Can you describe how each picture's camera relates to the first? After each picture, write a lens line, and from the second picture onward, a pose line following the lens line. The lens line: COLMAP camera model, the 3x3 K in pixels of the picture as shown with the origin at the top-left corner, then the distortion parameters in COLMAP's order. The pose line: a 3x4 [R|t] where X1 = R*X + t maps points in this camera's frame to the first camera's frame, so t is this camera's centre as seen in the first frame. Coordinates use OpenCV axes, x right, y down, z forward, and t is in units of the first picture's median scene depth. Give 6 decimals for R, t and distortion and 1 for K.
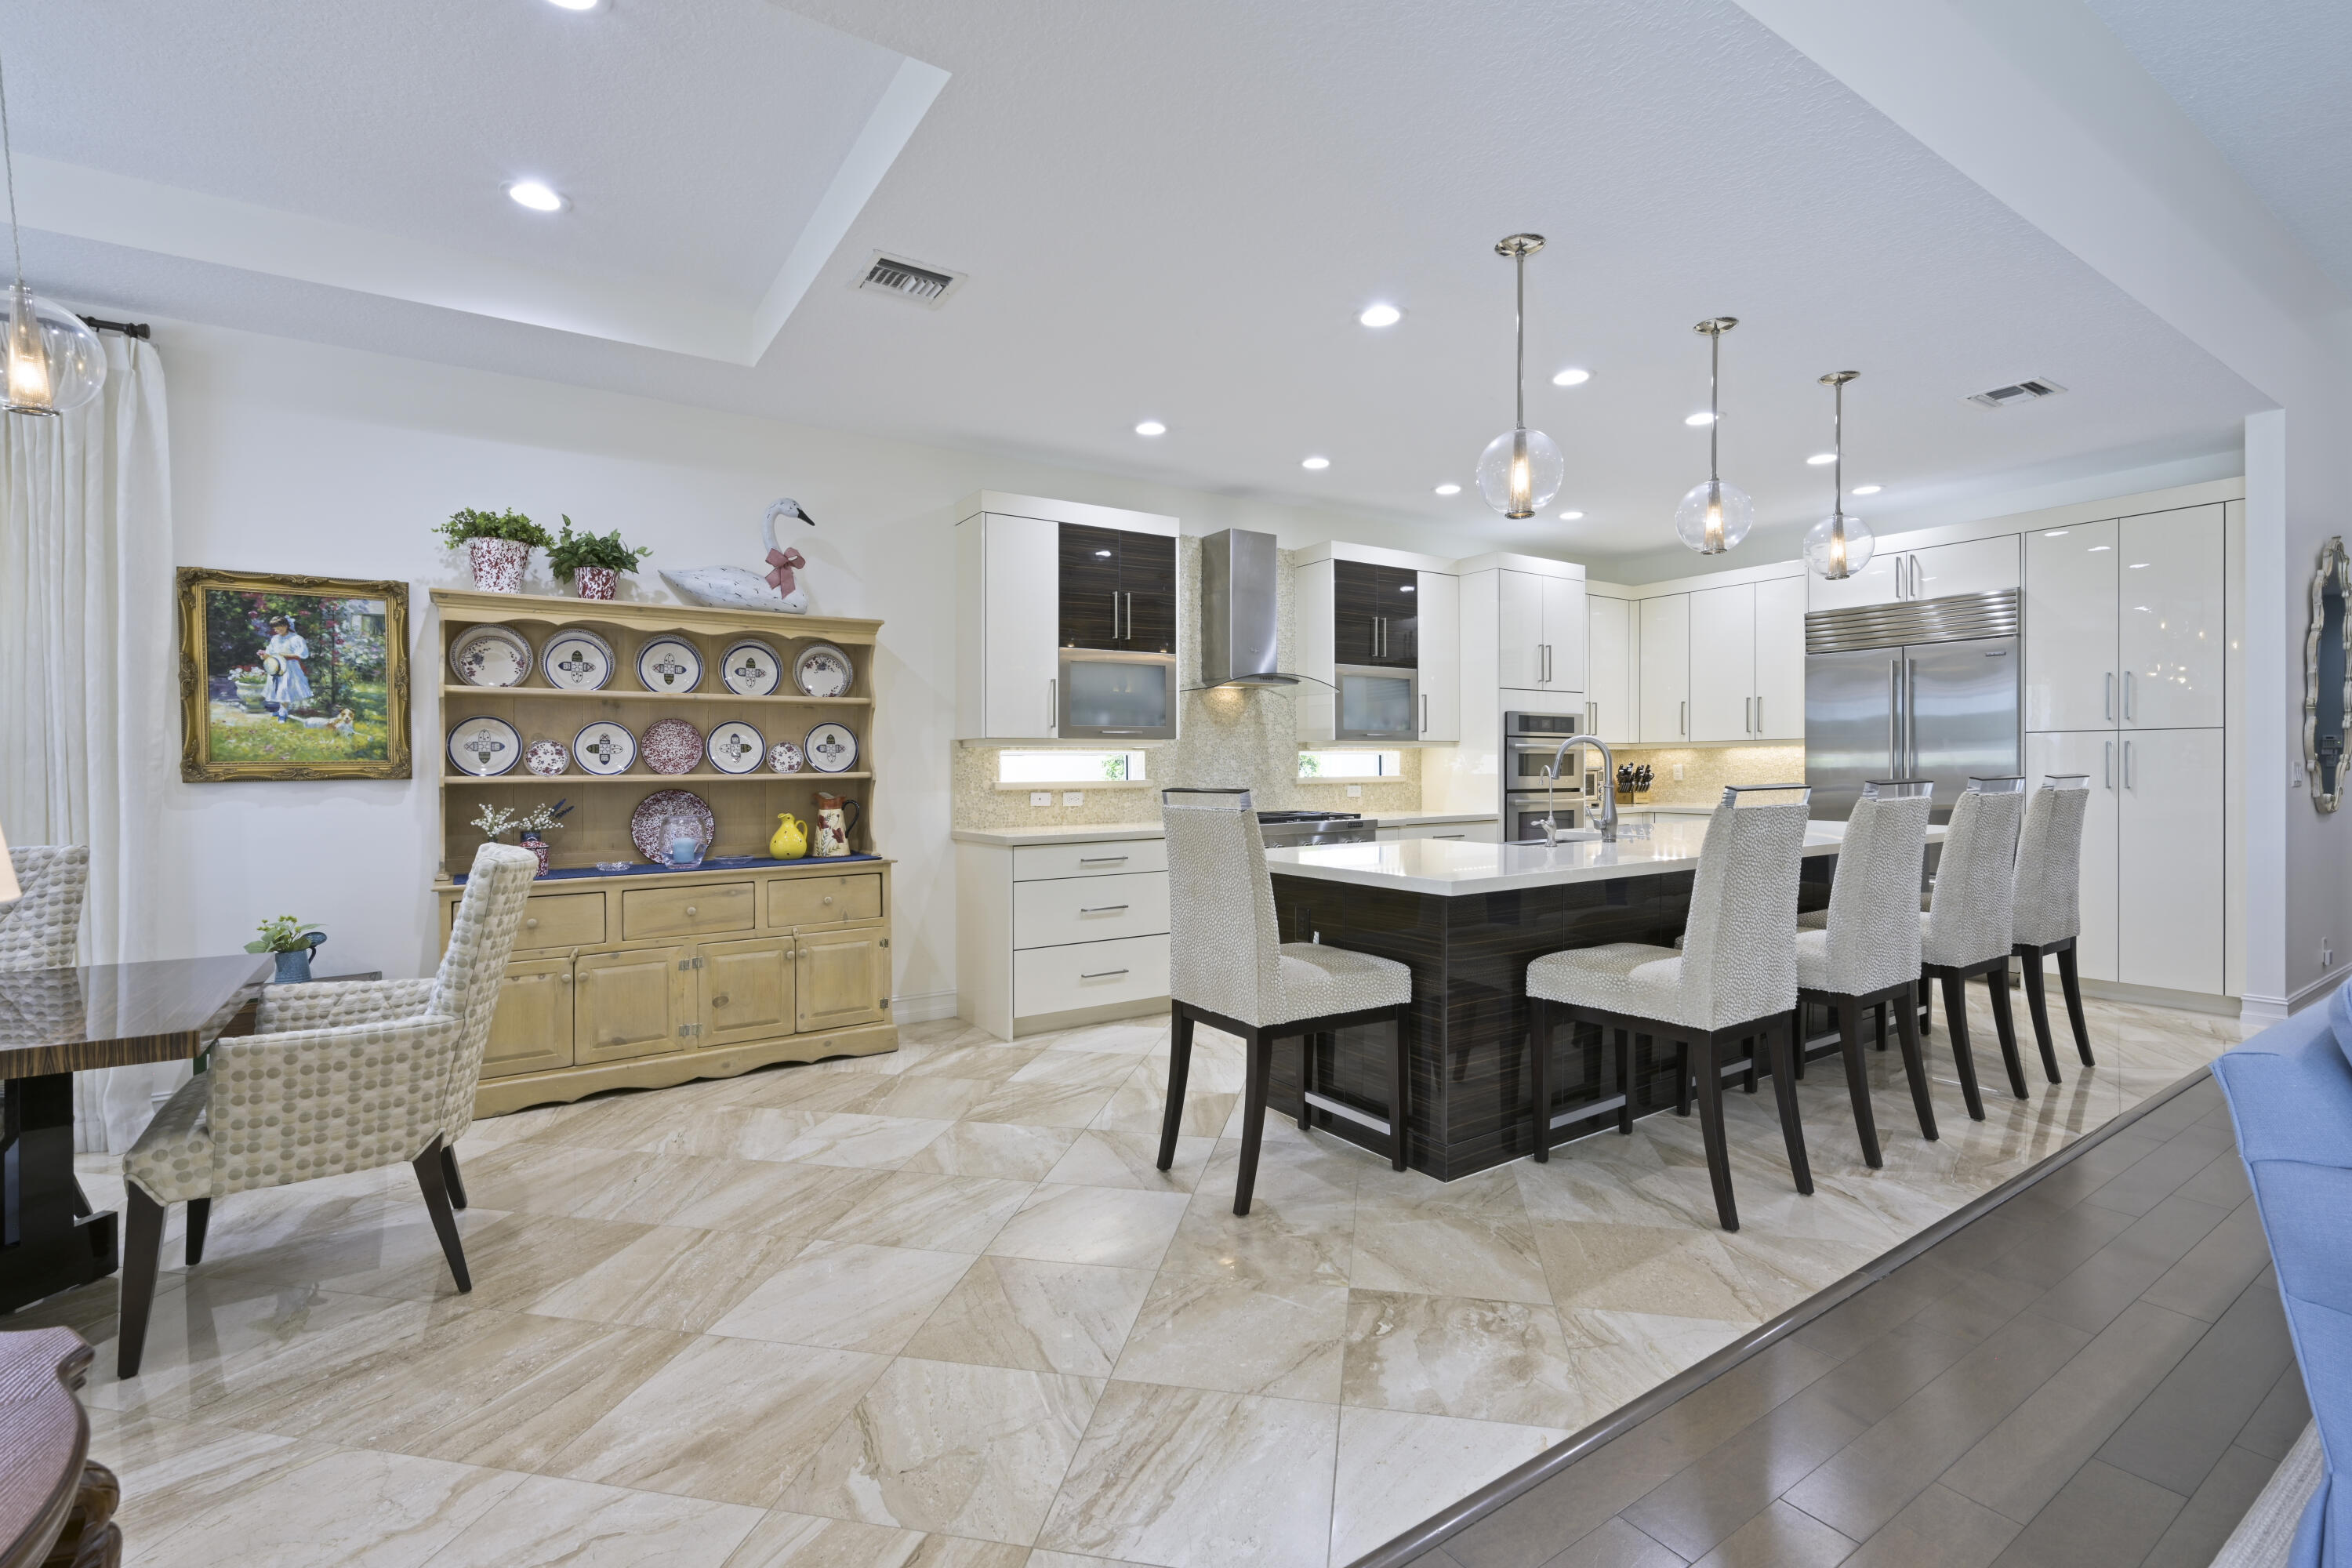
lens RADIAL K [[1027.7, 0, 1179.9], [0, 1027.7, 749.9], [0, 0, 1]] dist [0.001584, -0.000009]
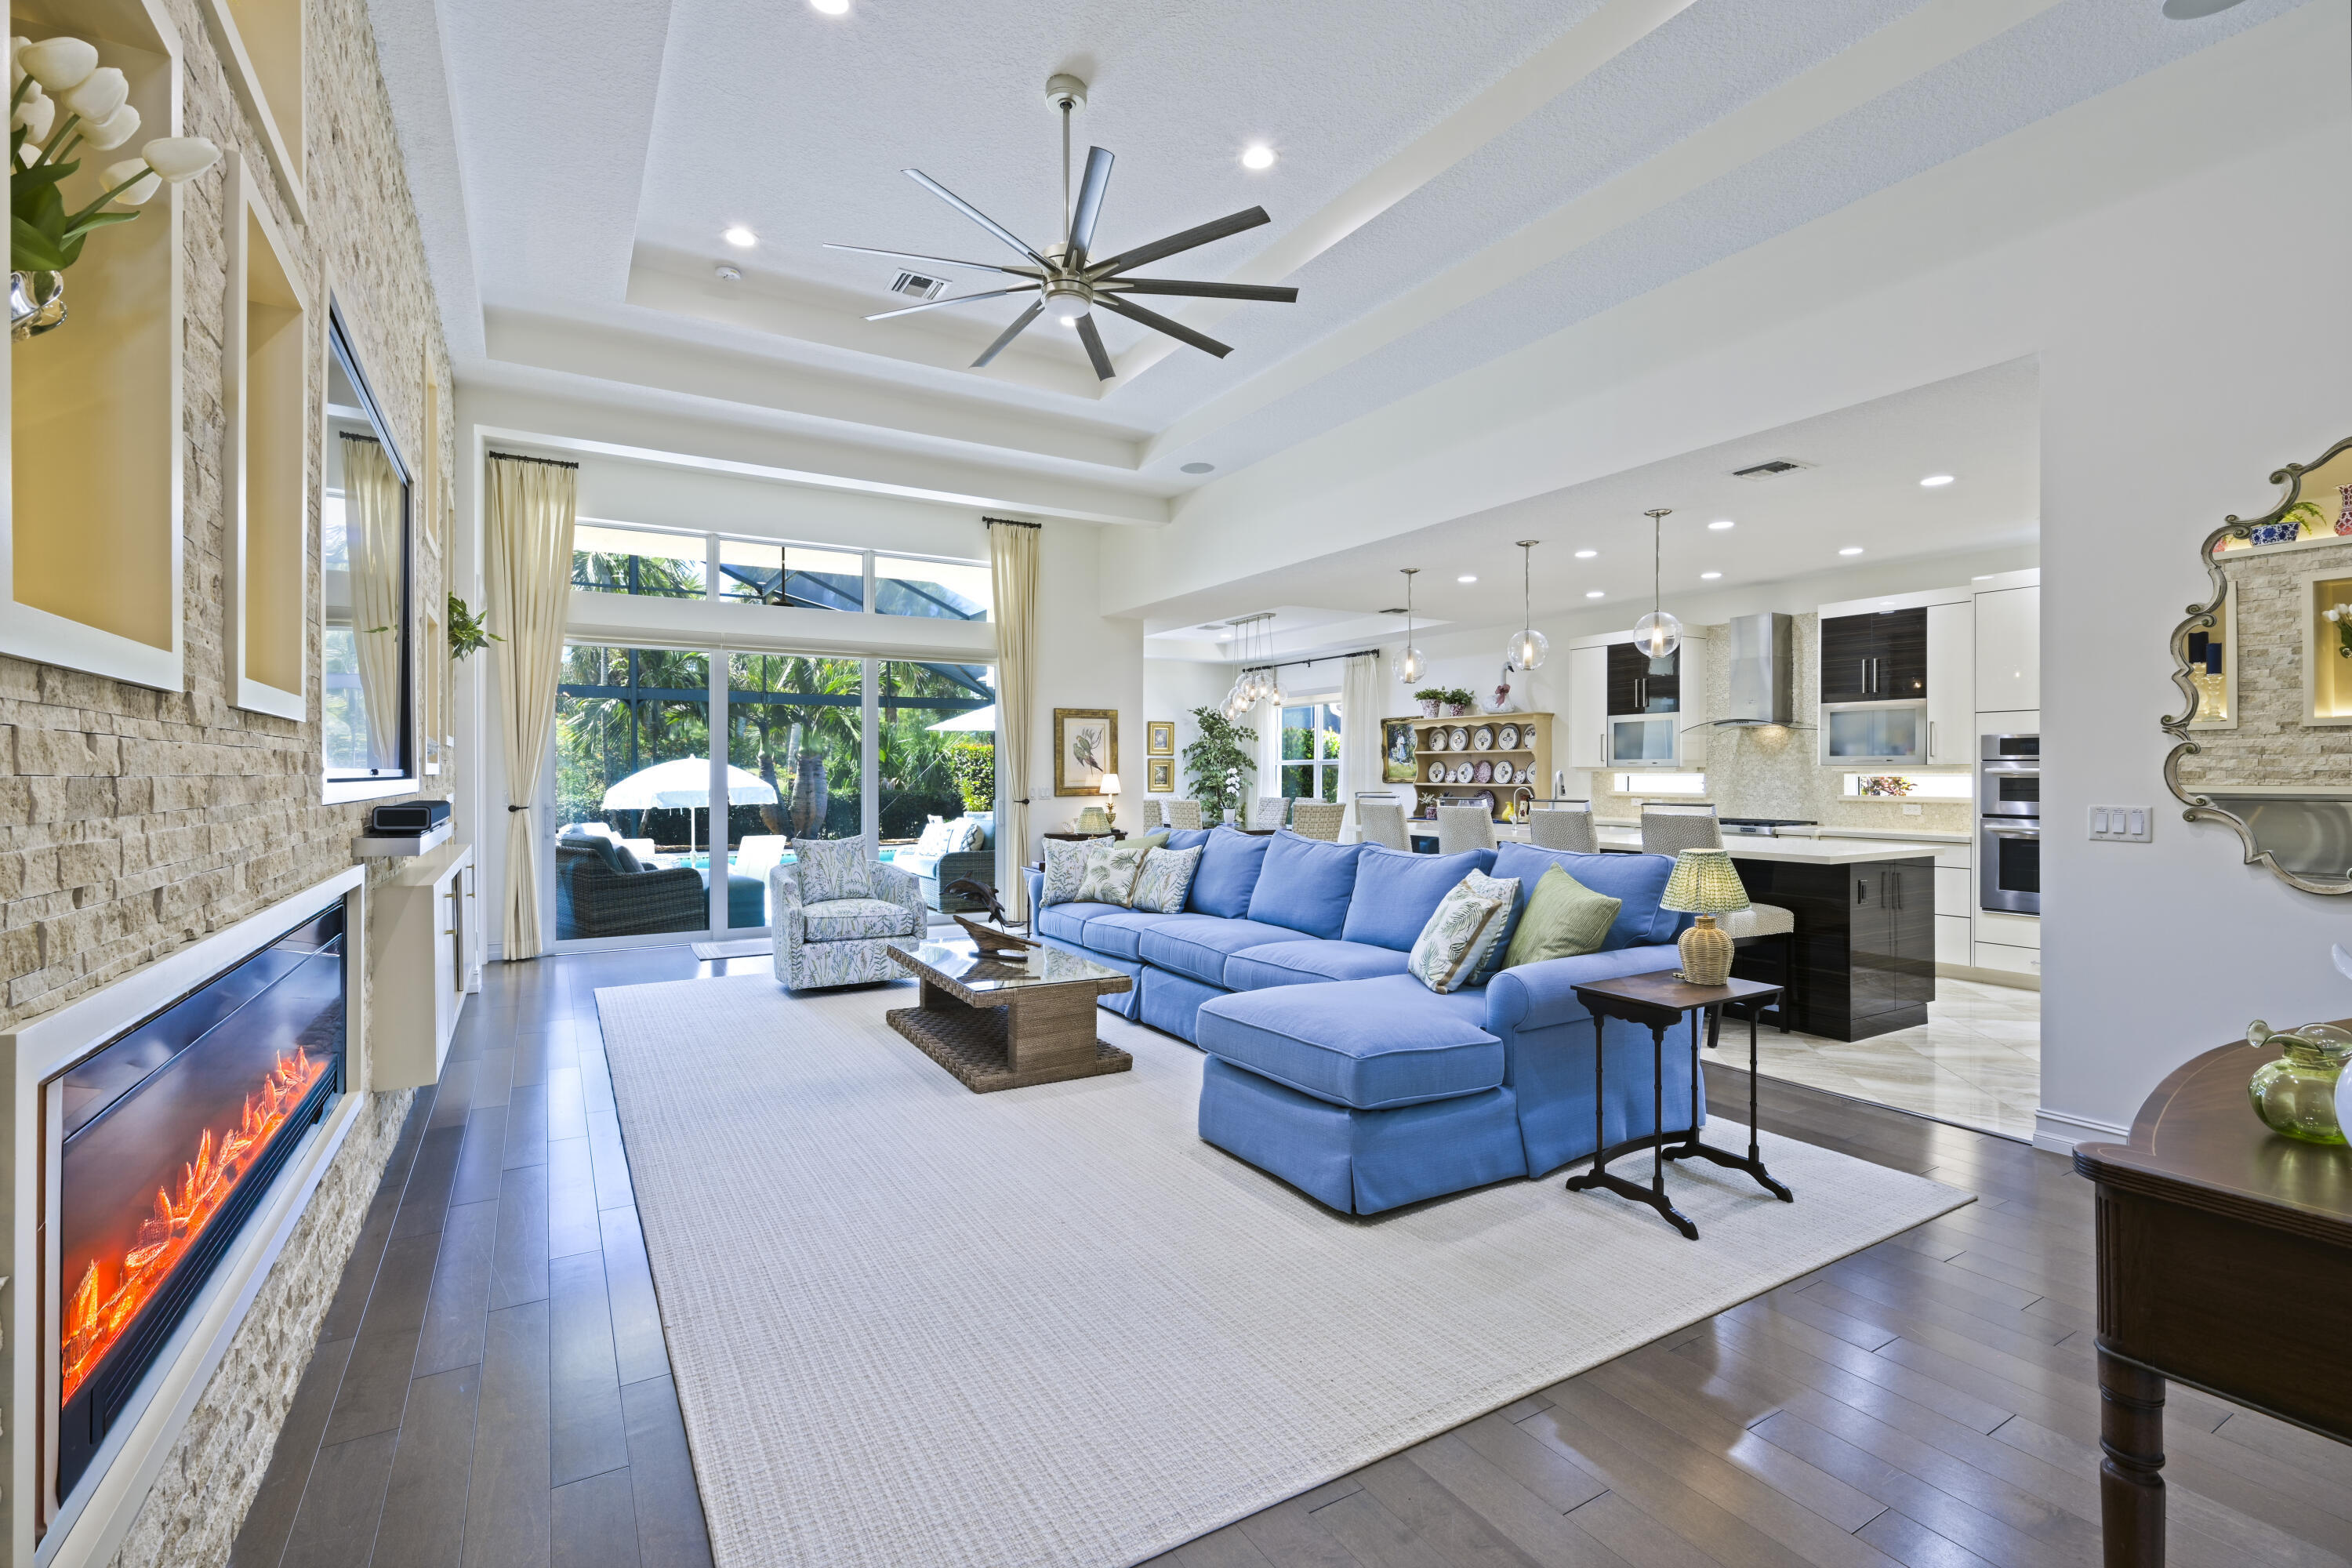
lens RADIAL K [[1058.3, 0, 1176.0], [0, 1058.3, 784.0], [0, 0, 1]] dist [0.001160, 0.000000]
pose [[-0.052111, 0.015976, -0.998513, 1.726928], [0.011409, 0.999816, 0.015402, -0.017925], [0.998576, -0.010589, -0.052284, 0.341761]]
